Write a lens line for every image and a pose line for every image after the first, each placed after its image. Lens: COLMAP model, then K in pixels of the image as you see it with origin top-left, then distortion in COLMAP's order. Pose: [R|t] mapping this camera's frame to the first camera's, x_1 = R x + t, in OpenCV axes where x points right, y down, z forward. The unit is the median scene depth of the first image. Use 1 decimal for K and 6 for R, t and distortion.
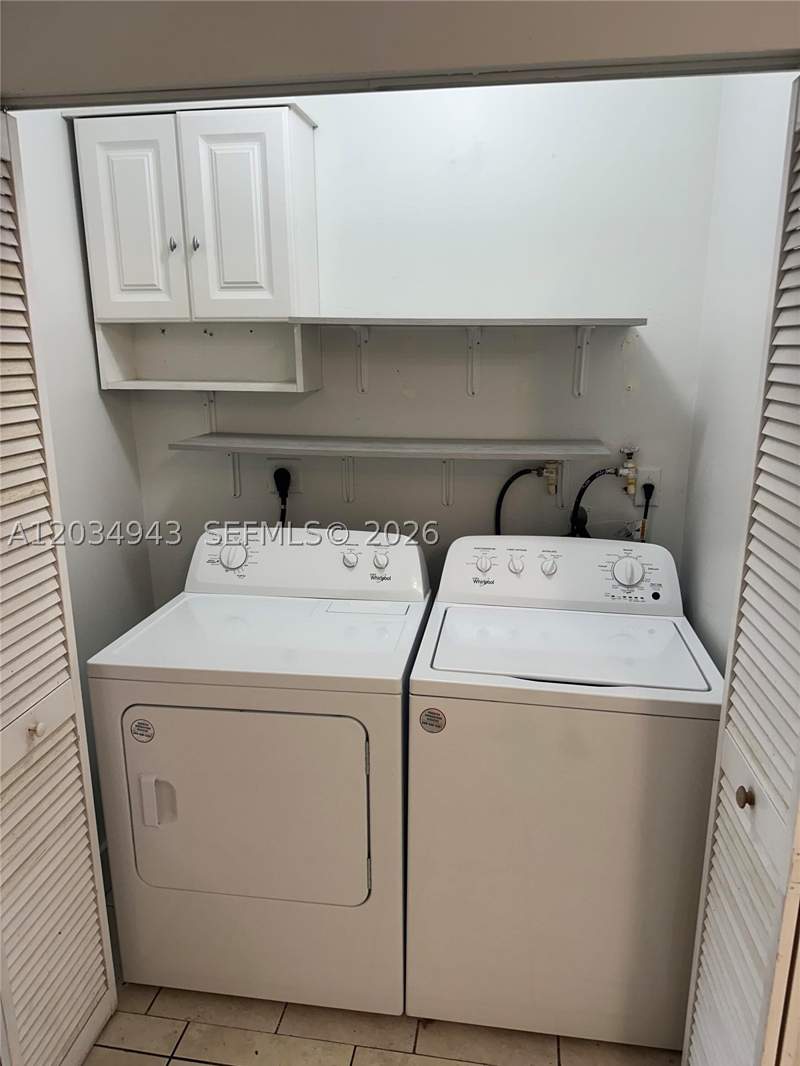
lens RADIAL K [[720.1, 0, 400.0], [0, 720.1, 533.0], [0, 0, 1]] dist [-0.005311, -0.001020]
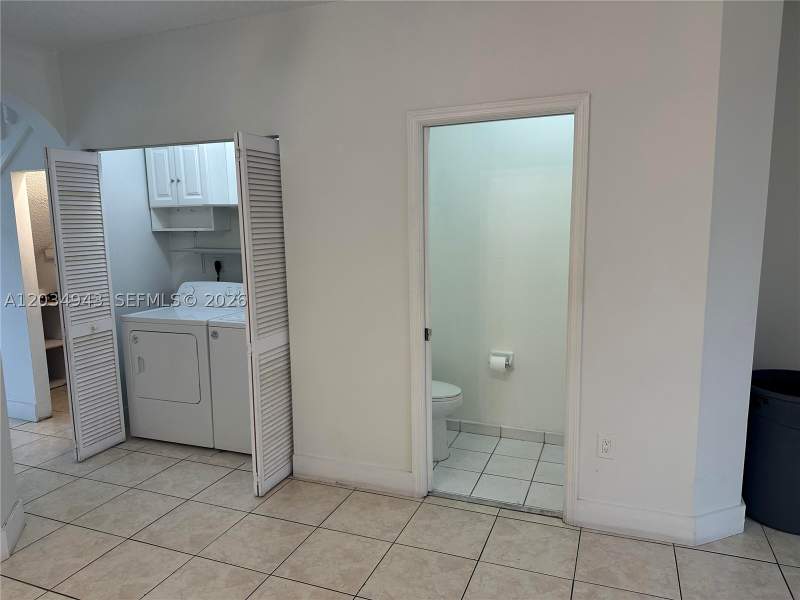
lens RADIAL K [[540.4, 0, 425.0], [0, 540.4, 301.9], [0, 0, 1]] dist [-0.005311, -0.001020]
pose [[0.981171, 0.016502, -0.192433, 1.072017], [-0.035409, 0.994825, -0.095230, 0.244768], [0.189866, 0.100251, 0.976678, -0.845282]]
